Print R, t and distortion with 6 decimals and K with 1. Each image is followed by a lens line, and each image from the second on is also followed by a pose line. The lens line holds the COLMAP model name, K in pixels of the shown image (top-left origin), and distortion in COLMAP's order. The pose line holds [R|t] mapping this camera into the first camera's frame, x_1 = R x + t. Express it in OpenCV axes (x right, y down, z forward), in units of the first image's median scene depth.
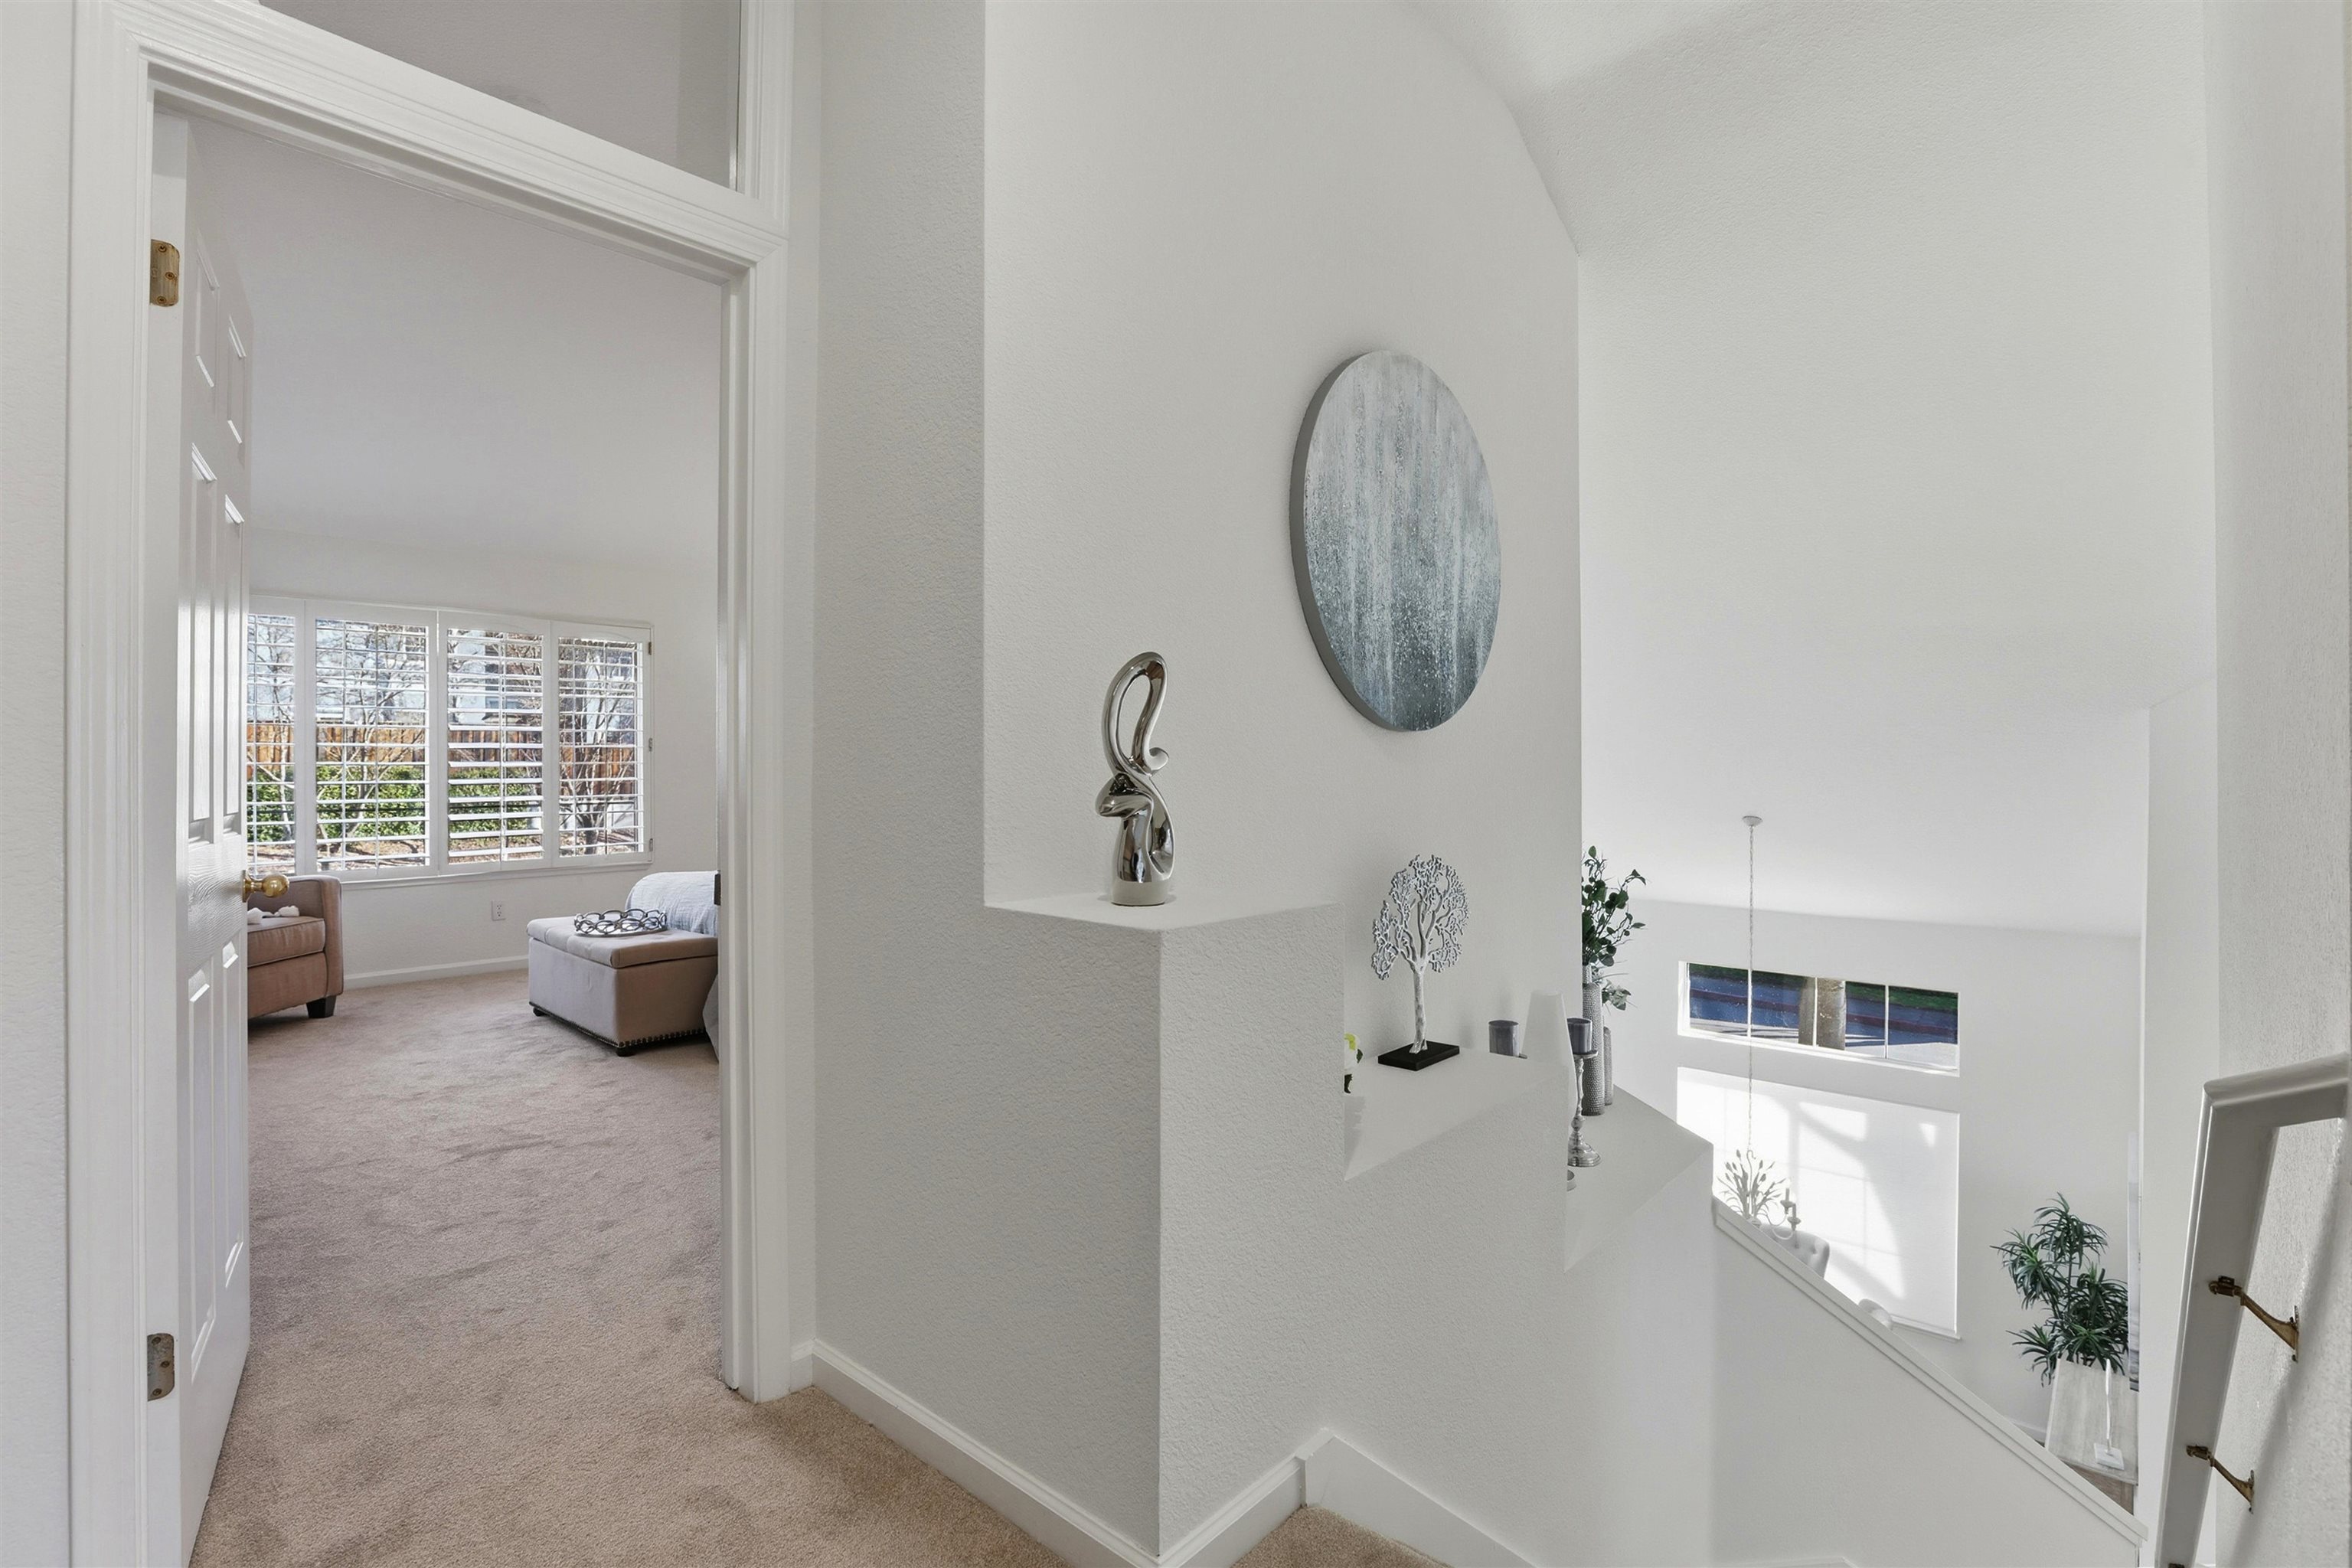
lens RADIAL K [[1113.0, 0, 1183.2], [0, 1113.0, 784.9], [0, 0, 1]] dist [-0.012899, 0.000099]
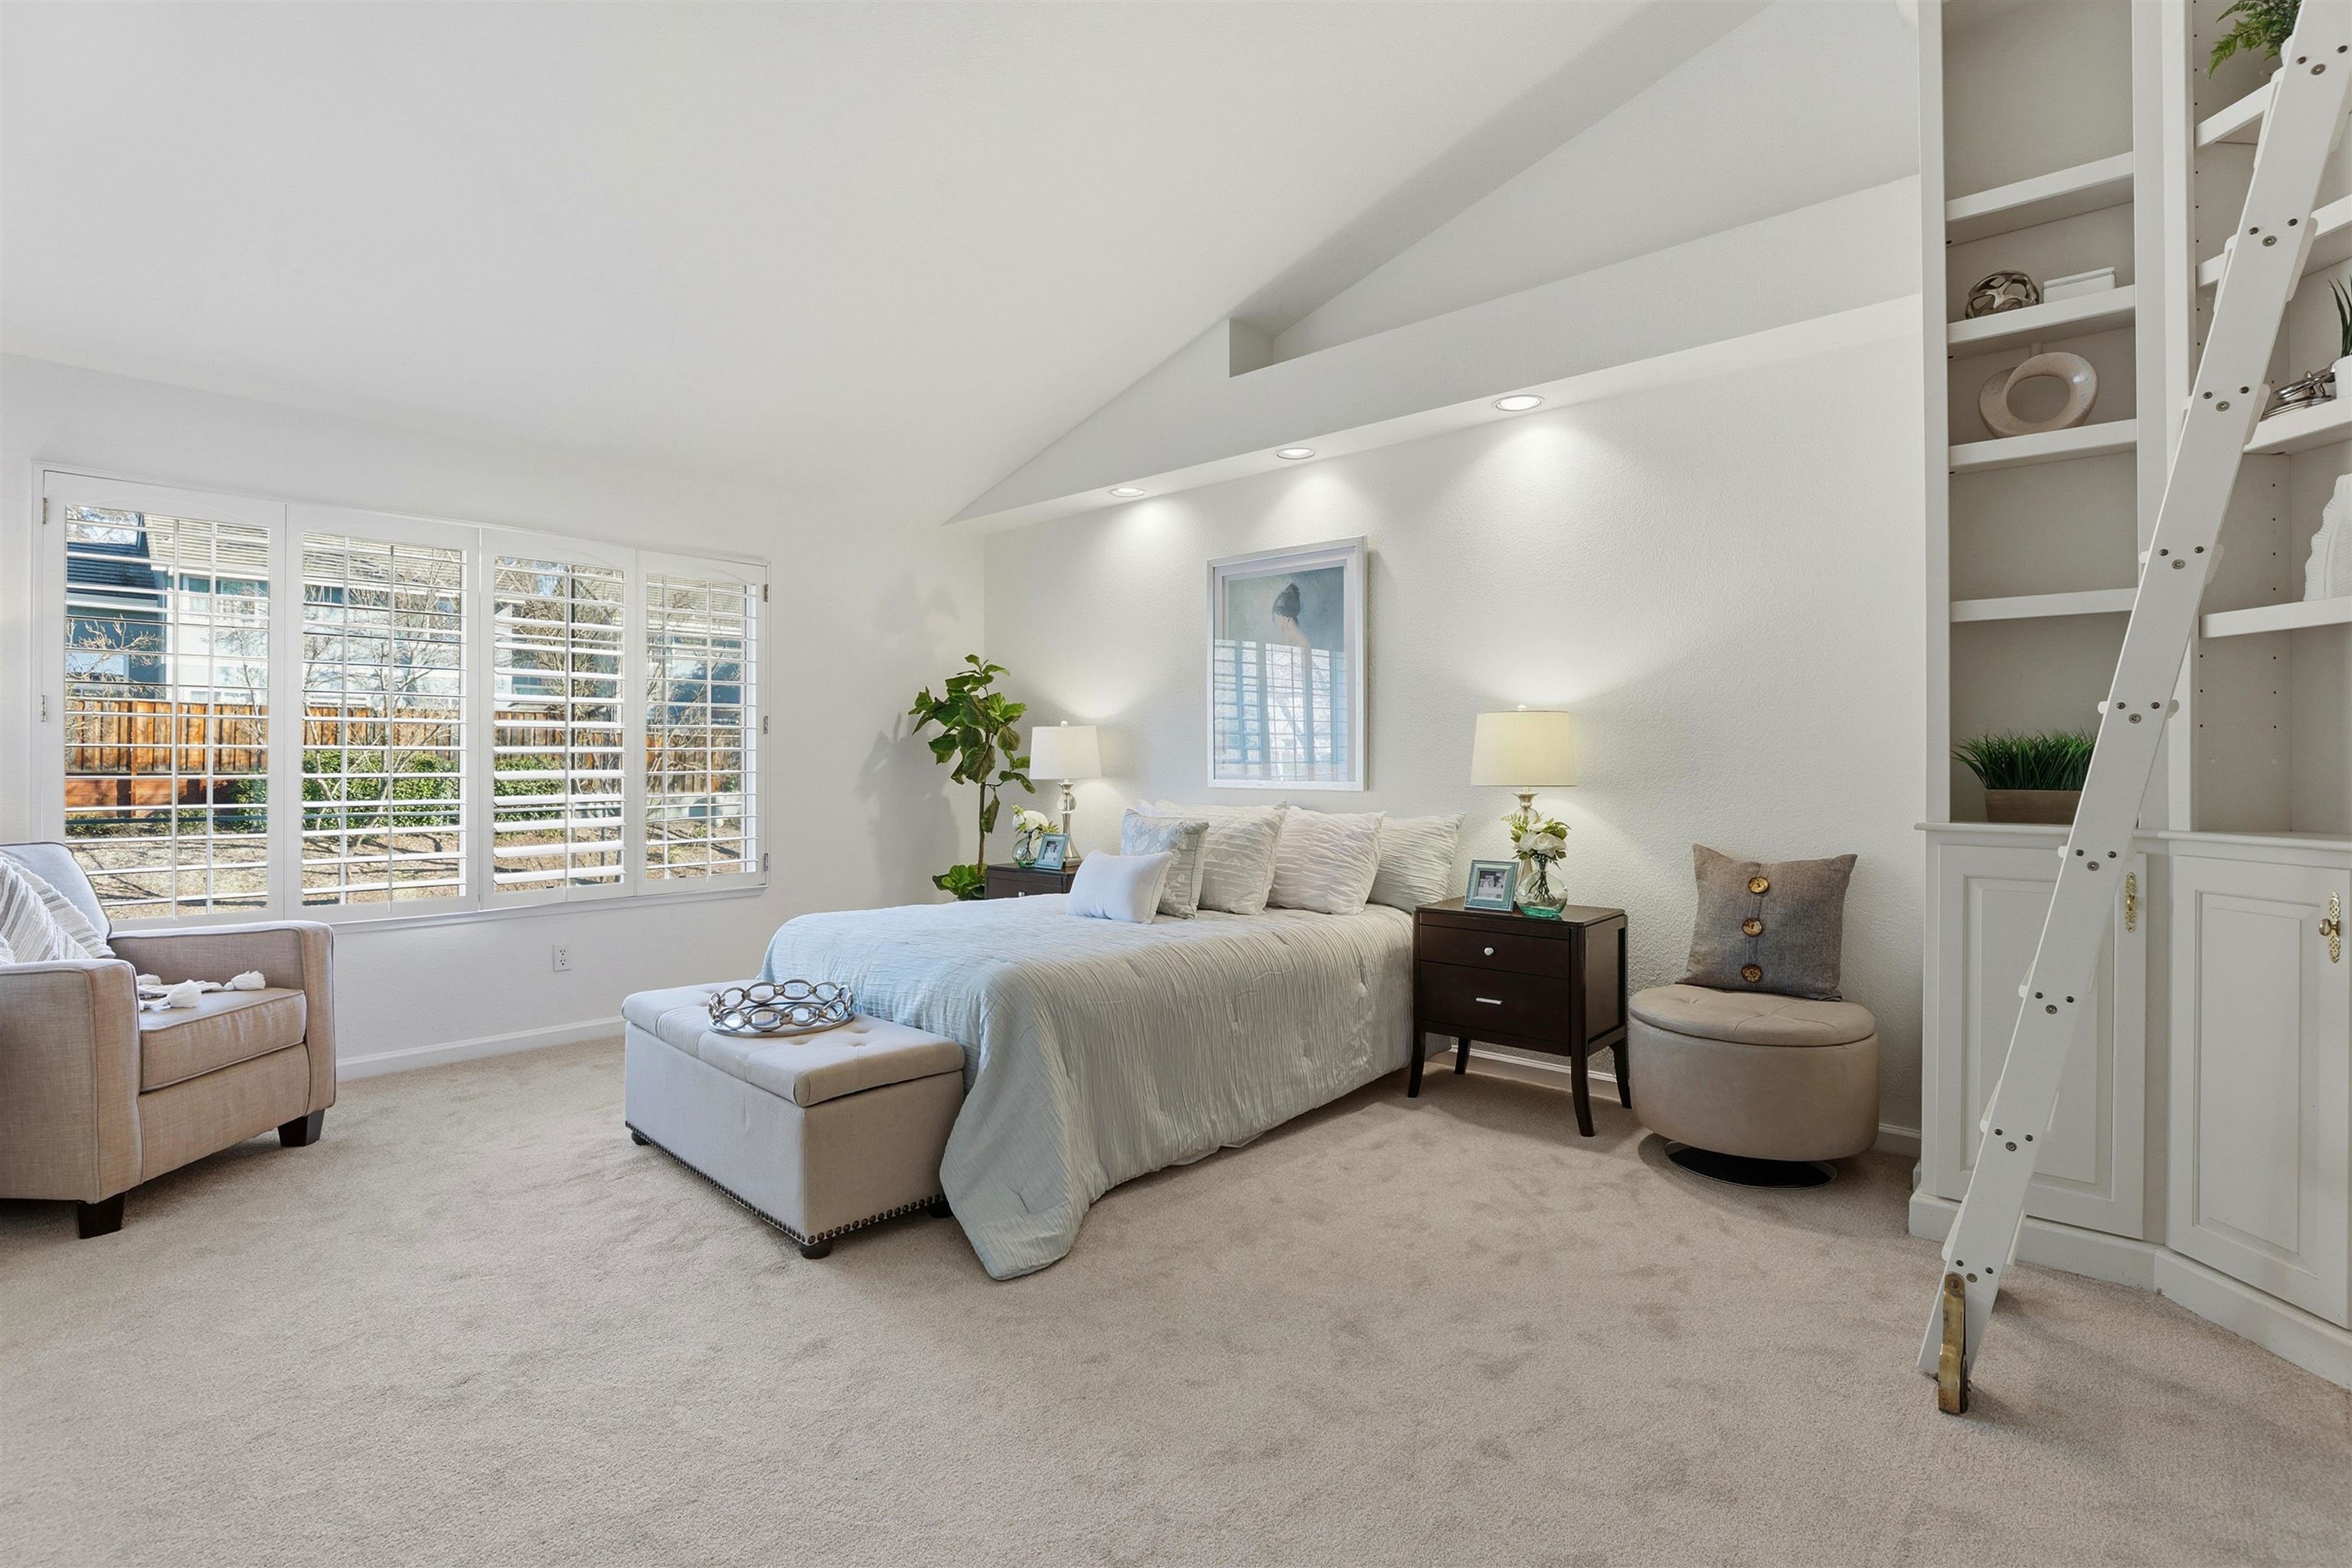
lens RADIAL K [[1062.1, 0, 1173.0], [0, 1062.1, 776.0], [0, 0, 1]] dist [-0.018618, 0.000083]
pose [[0.999983, 0.004295, 0.003870, -0.282540], [-0.004294, 0.999991, -0.000259, -0.004770], [-0.003871, 0.000242, 0.999992, 0.397020]]
